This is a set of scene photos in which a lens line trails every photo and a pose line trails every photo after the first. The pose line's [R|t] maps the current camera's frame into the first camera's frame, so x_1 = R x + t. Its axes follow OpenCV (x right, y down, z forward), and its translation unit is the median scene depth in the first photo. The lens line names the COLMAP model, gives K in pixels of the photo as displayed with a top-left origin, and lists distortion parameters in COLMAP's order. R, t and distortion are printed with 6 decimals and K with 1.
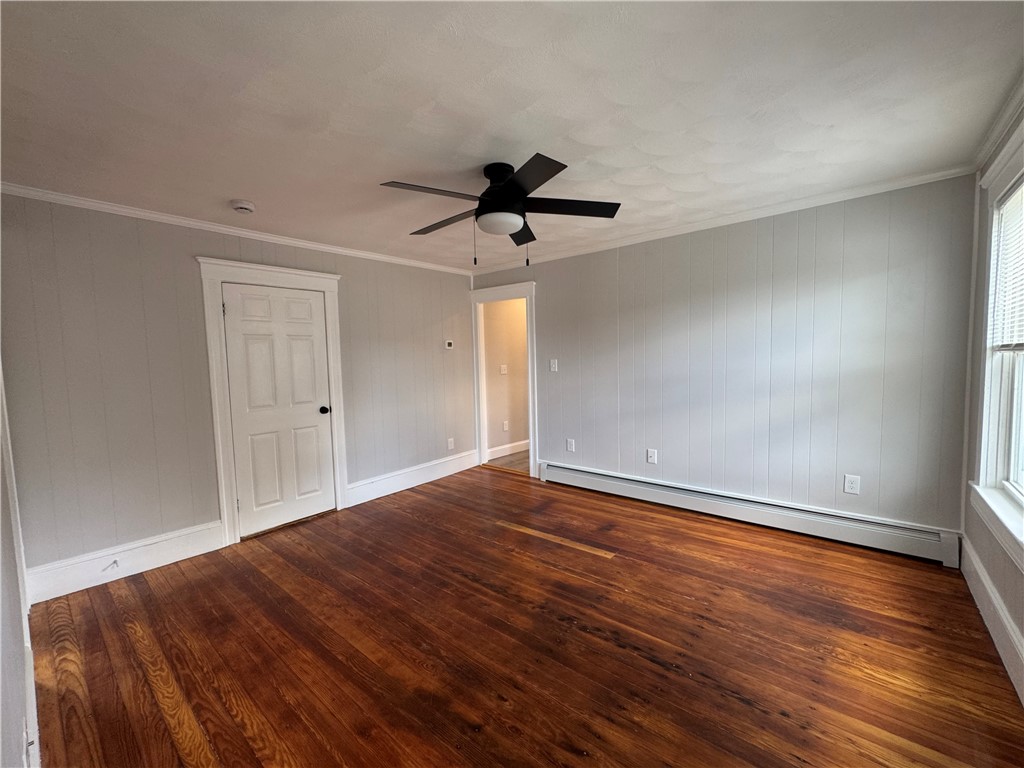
lens RADIAL K [[411.6, 0, 512.0], [0, 411.6, 384.0], [0, 0, 1]] dist [0.000301, 0.000106]
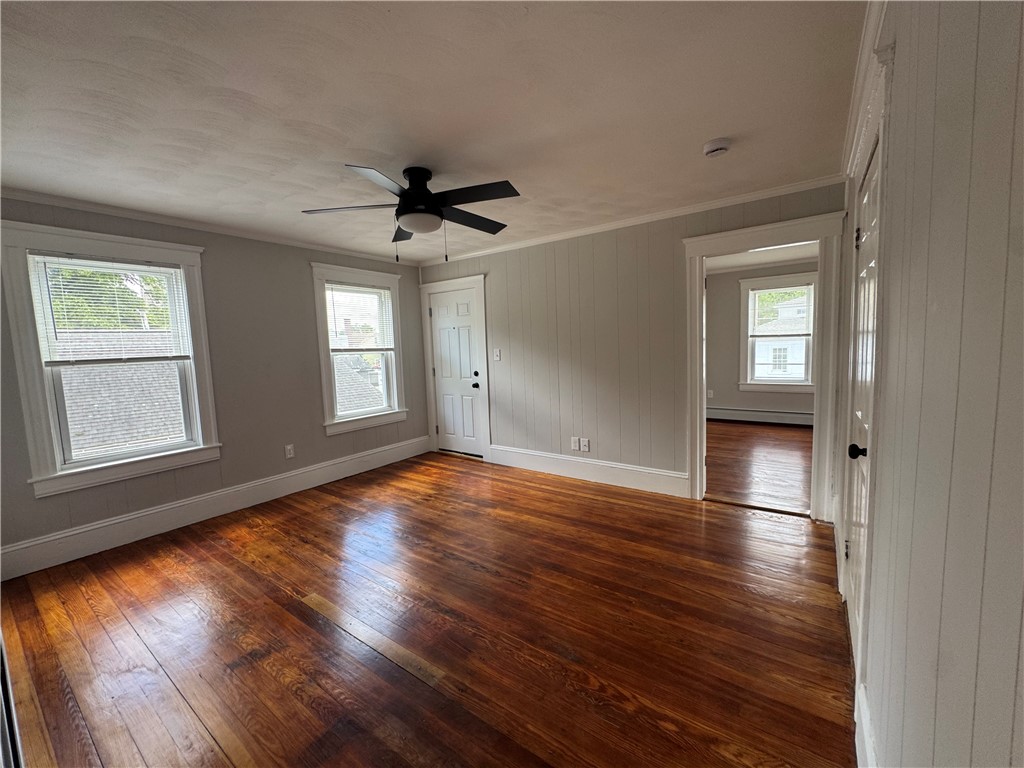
lens RADIAL K [[411.6, 0, 512.0], [0, 411.6, 384.0], [0, 0, 1]] dist [0.000301, 0.000106]
pose [[-0.995501, 0.071776, -0.061858, -0.195198], [0.061275, 0.985612, 0.157525, -0.144117], [0.072275, 0.153025, -0.985576, 2.455260]]
